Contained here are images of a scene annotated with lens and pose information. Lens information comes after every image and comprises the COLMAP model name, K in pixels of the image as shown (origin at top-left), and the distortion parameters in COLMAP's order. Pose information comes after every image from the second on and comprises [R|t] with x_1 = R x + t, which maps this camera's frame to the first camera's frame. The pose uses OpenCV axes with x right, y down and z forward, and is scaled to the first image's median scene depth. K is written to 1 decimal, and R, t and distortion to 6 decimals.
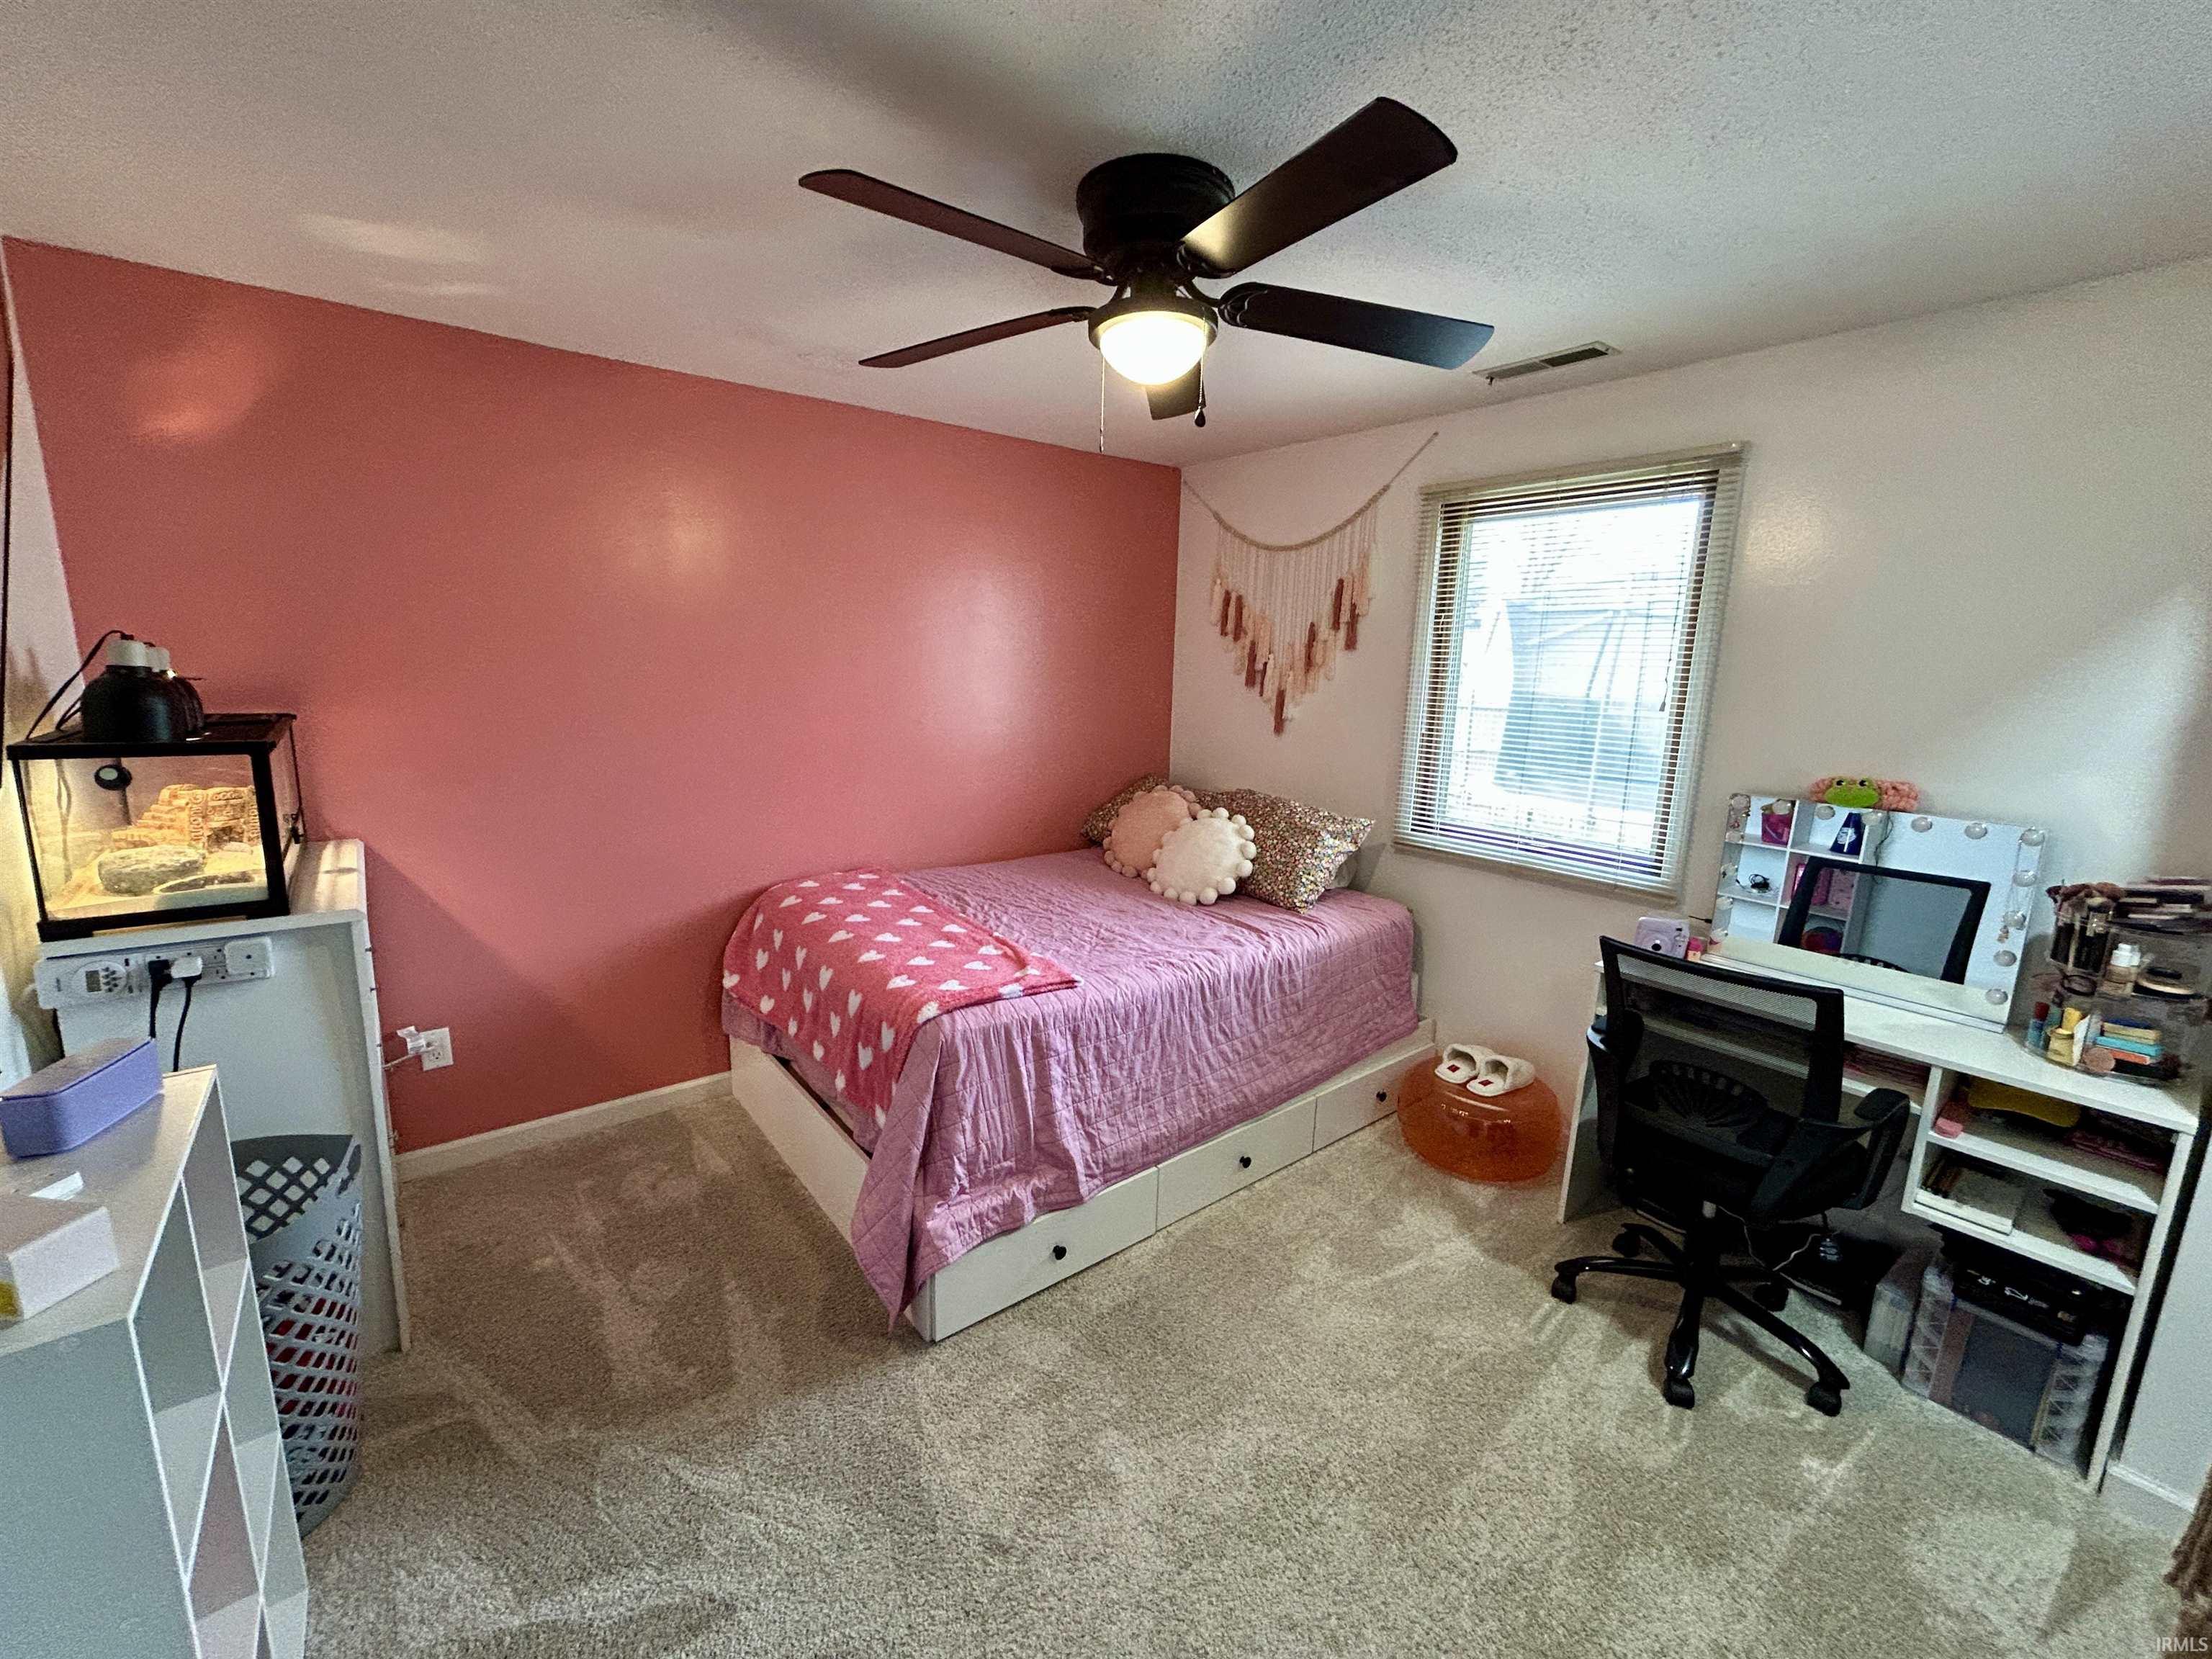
lens RADIAL K [[895.3, 0, 1104.8], [0, 895.3, 827.7], [0, 0, 1]] dist [-0.000512, -0.000018]
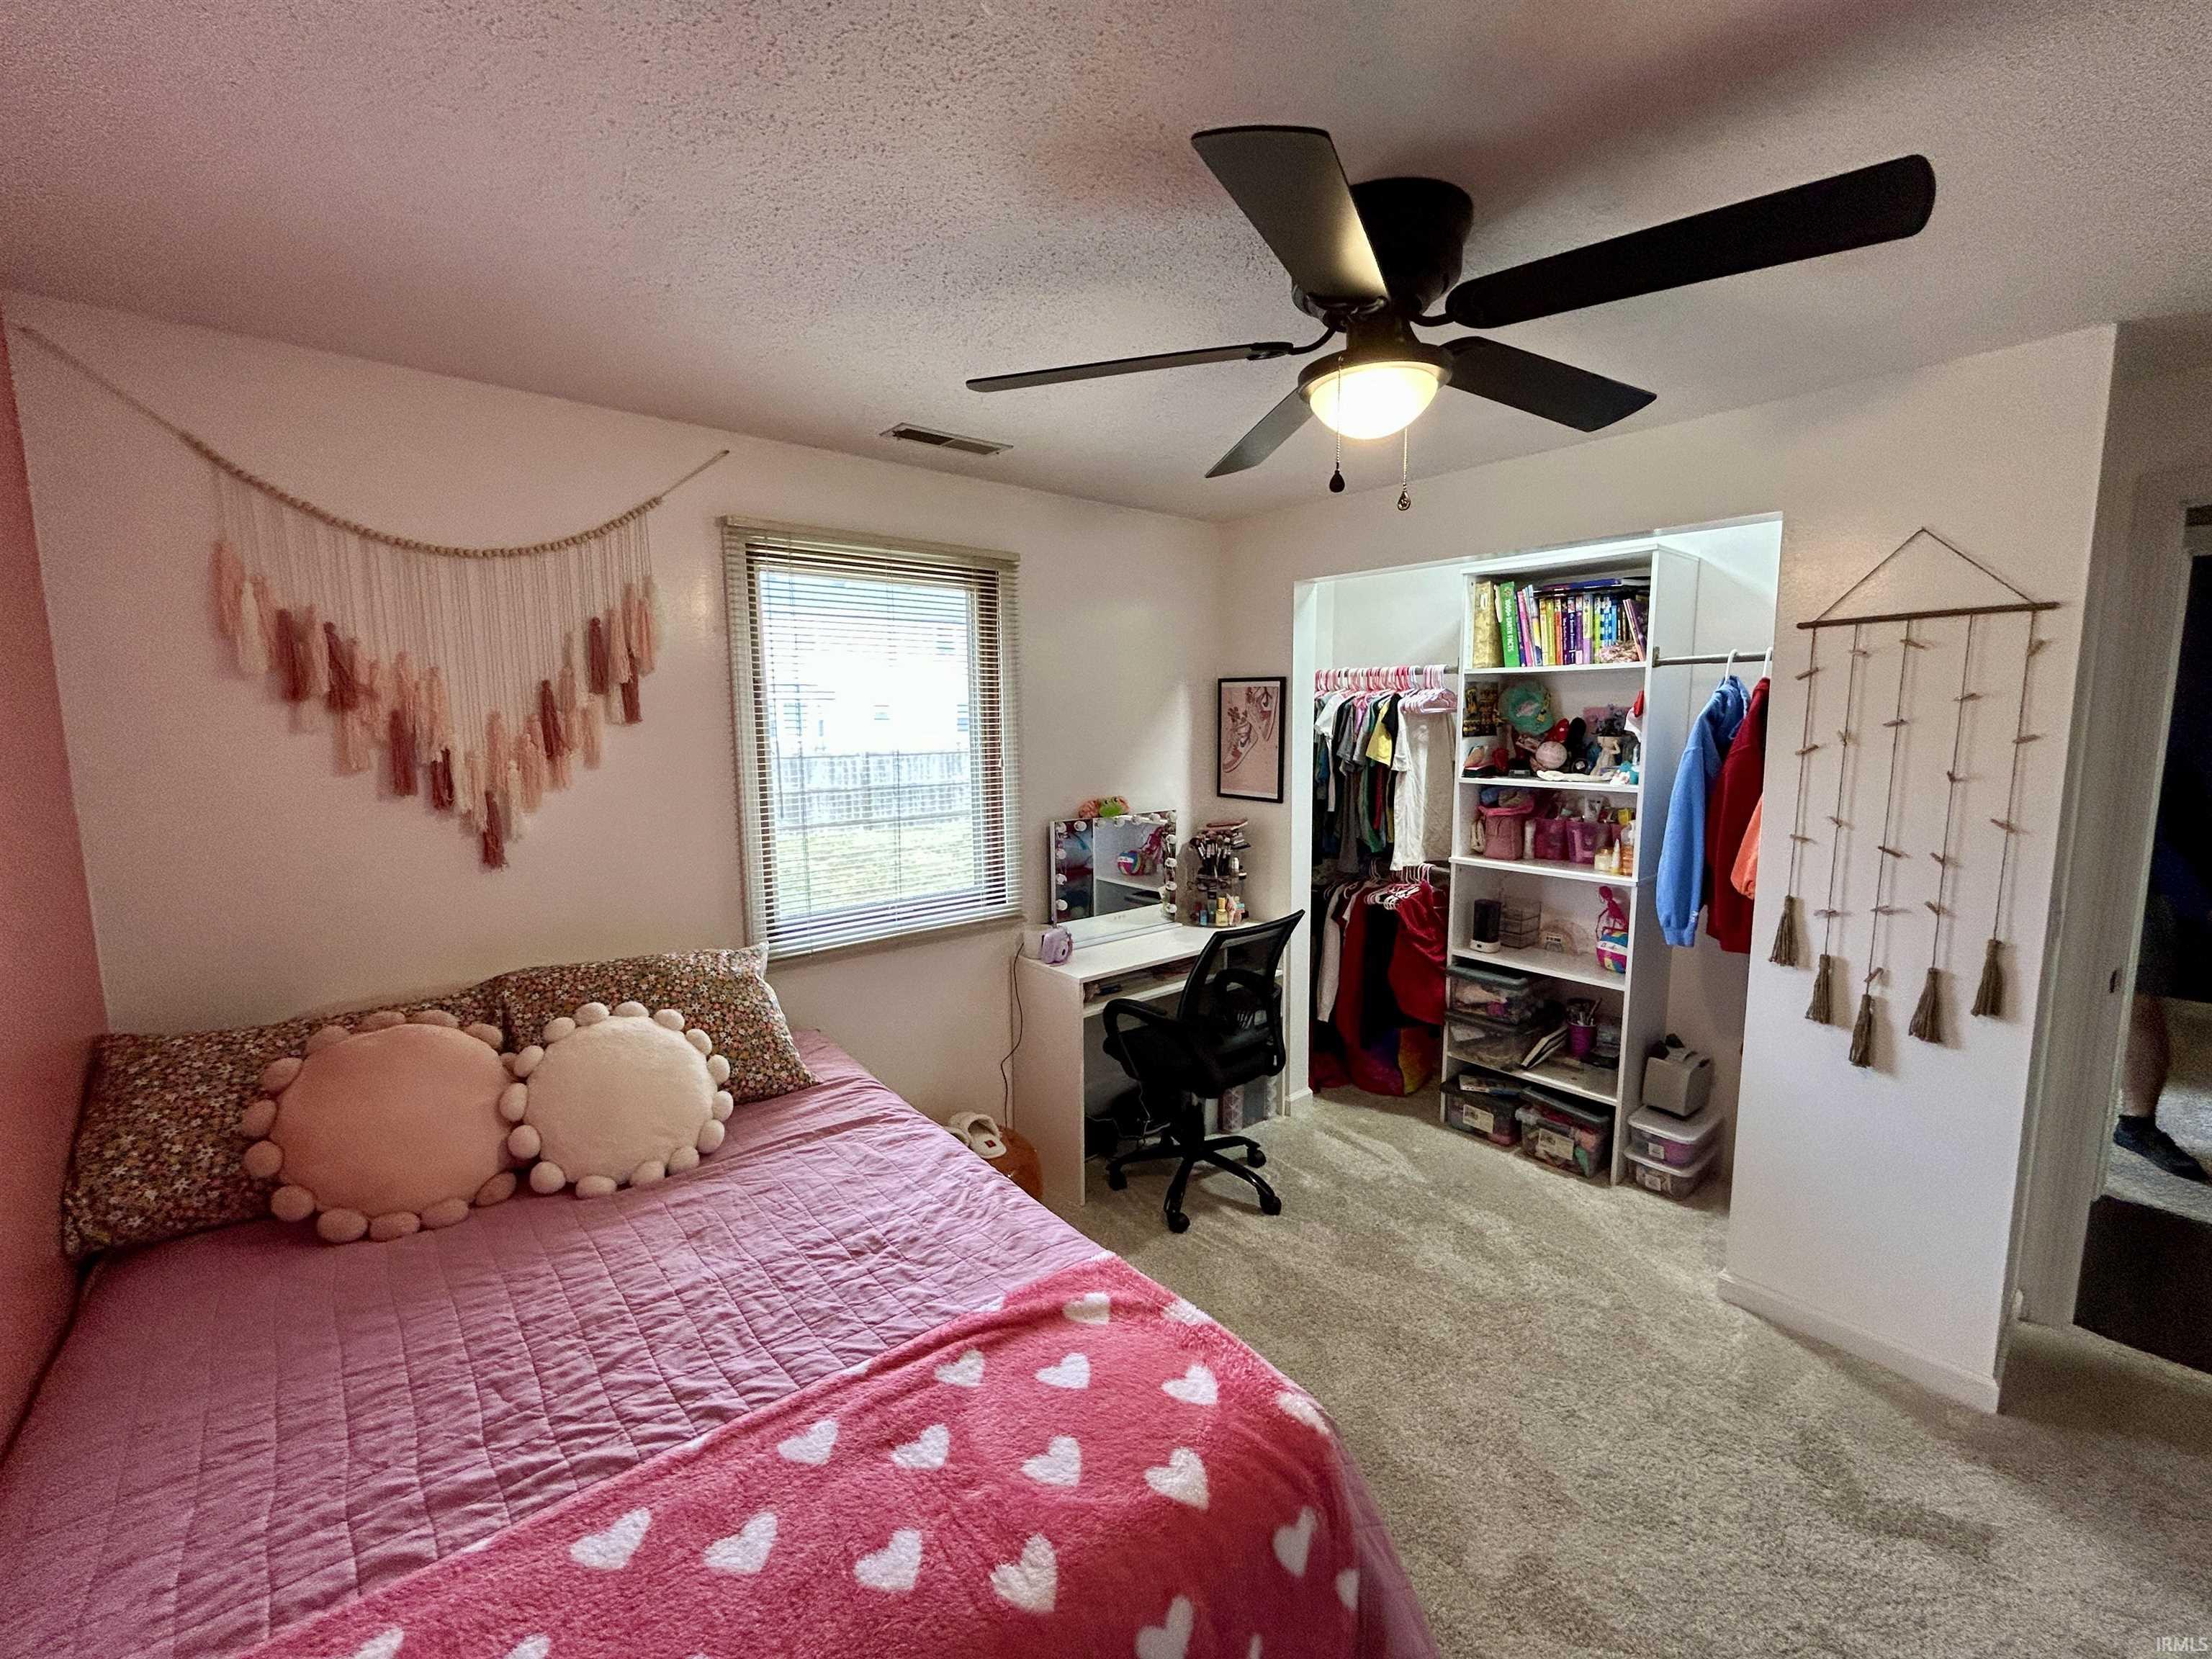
lens RADIAL K [[895.3, 0, 1104.8], [0, 895.3, 827.7], [0, 0, 1]] dist [-0.000512, -0.000018]
pose [[-0.030712, -0.147229, 0.988626, -0.475789], [0.194324, 0.969340, 0.150393, -0.170391], [-0.980456, 0.196733, -0.001160, 0.737789]]
